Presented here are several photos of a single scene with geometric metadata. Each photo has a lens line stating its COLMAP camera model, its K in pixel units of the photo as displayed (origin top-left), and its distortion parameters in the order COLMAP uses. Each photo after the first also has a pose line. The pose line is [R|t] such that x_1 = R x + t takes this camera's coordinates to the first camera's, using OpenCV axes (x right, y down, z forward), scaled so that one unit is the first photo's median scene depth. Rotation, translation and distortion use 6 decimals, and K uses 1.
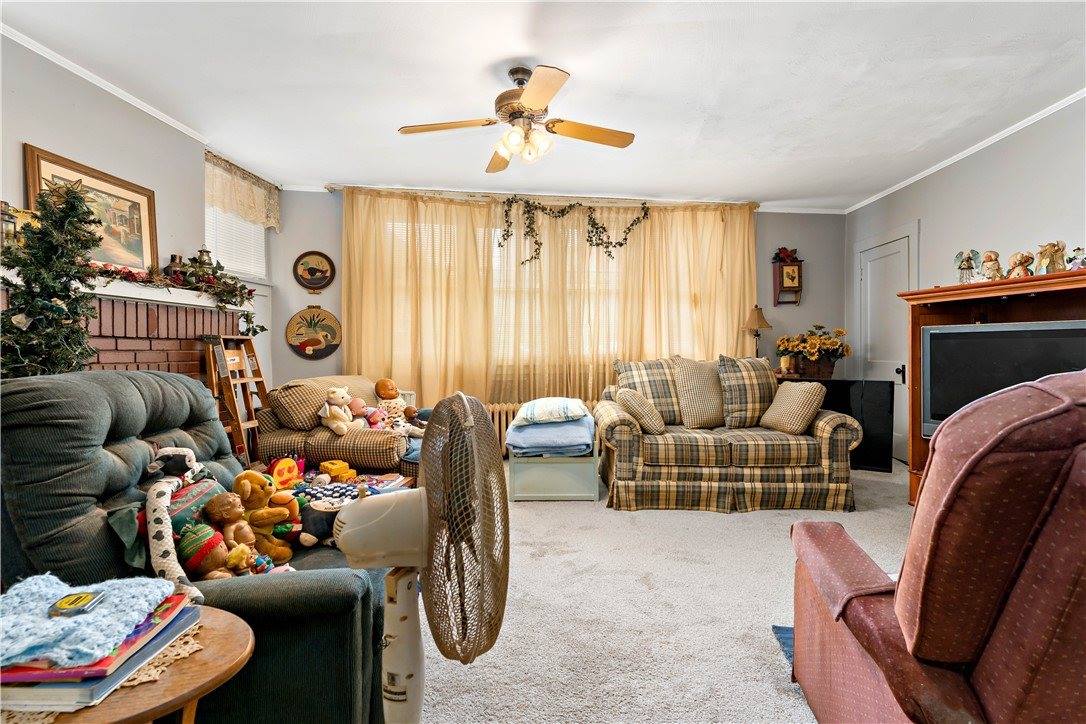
lens RADIAL K [[479.7, 0, 543.0], [0, 479.7, 362.0], [0, 0, 1]] dist [-0.001180, 0.000162]
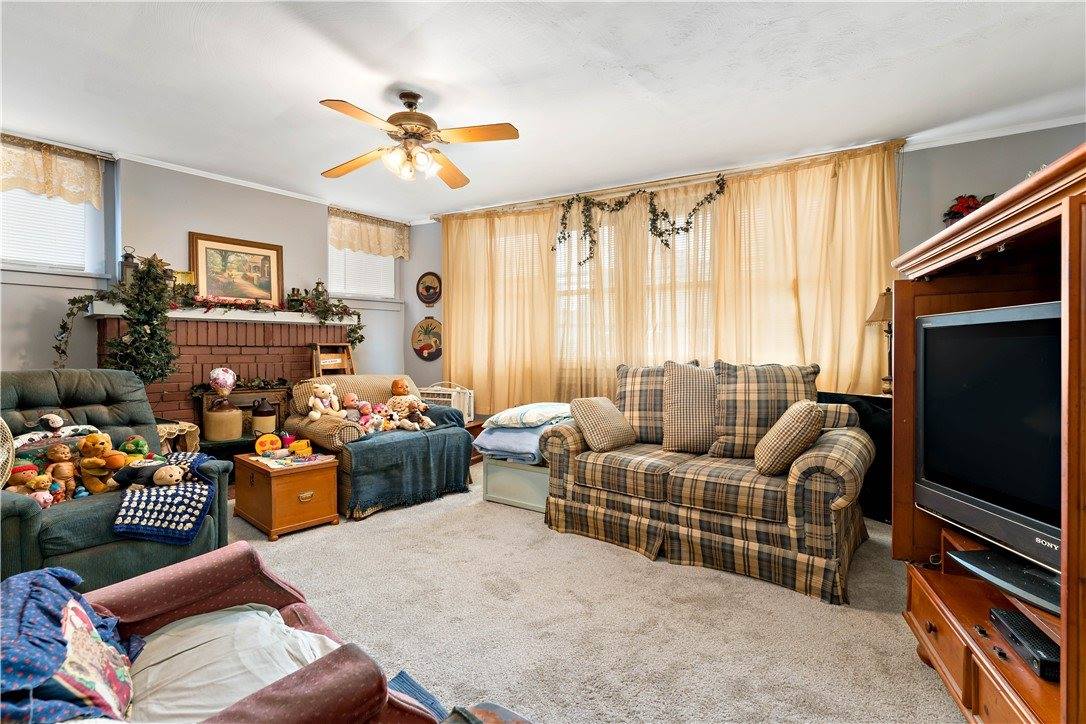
lens RADIAL K [[479.7, 0, 543.0], [0, 479.7, 362.0], [0, 0, 1]] dist [-0.001180, 0.000162]
pose [[0.824928, 0.011215, -0.565127, 0.663995], [-0.011253, 0.999931, 0.003418, -0.013907], [0.565126, 0.003540, 0.824997, 0.231749]]
